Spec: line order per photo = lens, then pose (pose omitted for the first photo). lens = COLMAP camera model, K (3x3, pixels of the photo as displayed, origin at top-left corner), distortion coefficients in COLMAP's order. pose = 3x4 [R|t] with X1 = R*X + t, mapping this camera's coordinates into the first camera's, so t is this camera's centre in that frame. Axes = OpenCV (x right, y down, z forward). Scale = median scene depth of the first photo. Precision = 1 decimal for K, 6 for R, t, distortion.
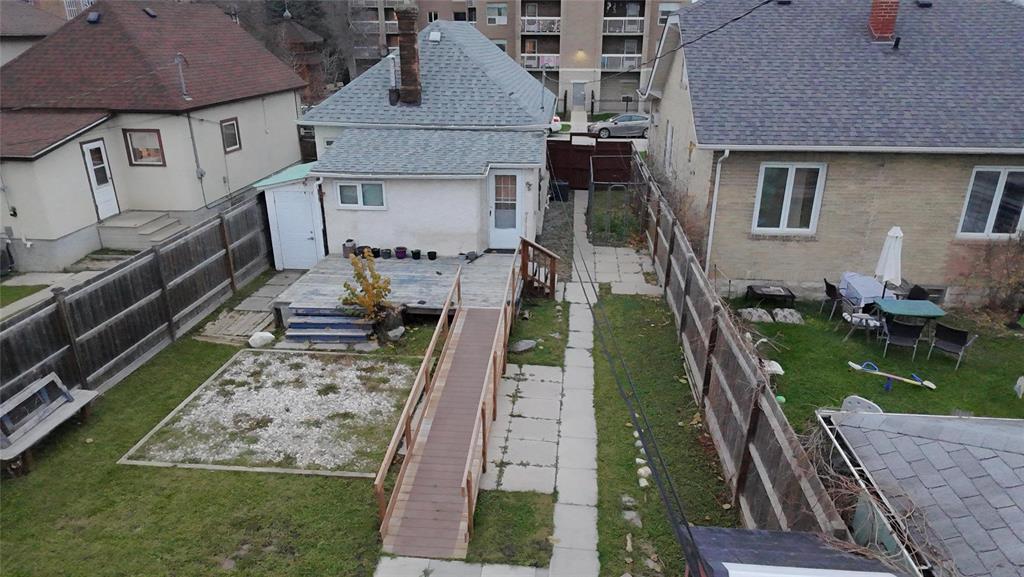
lens RADIAL K [[651.6, 0, 512.0], [0, 651.6, 288.5], [0, 0, 1]] dist [-0.000761, -0.002890]
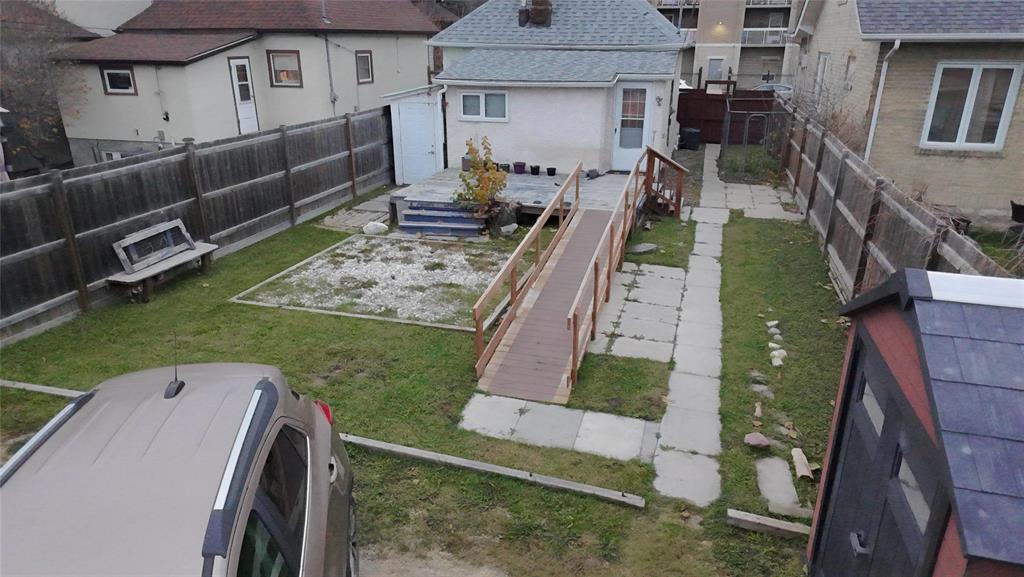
lens RADIAL K [[648.1, 0, 512.0], [0, 648.1, 288.5], [0, 0, 1]] dist [0.004390, 0.000202]
pose [[0.981938, 0.069067, -0.176146, 0.000964], [-0.070035, 0.997544, 0.000720, 0.150487], [0.175763, 0.011629, 0.984364, 0.061911]]
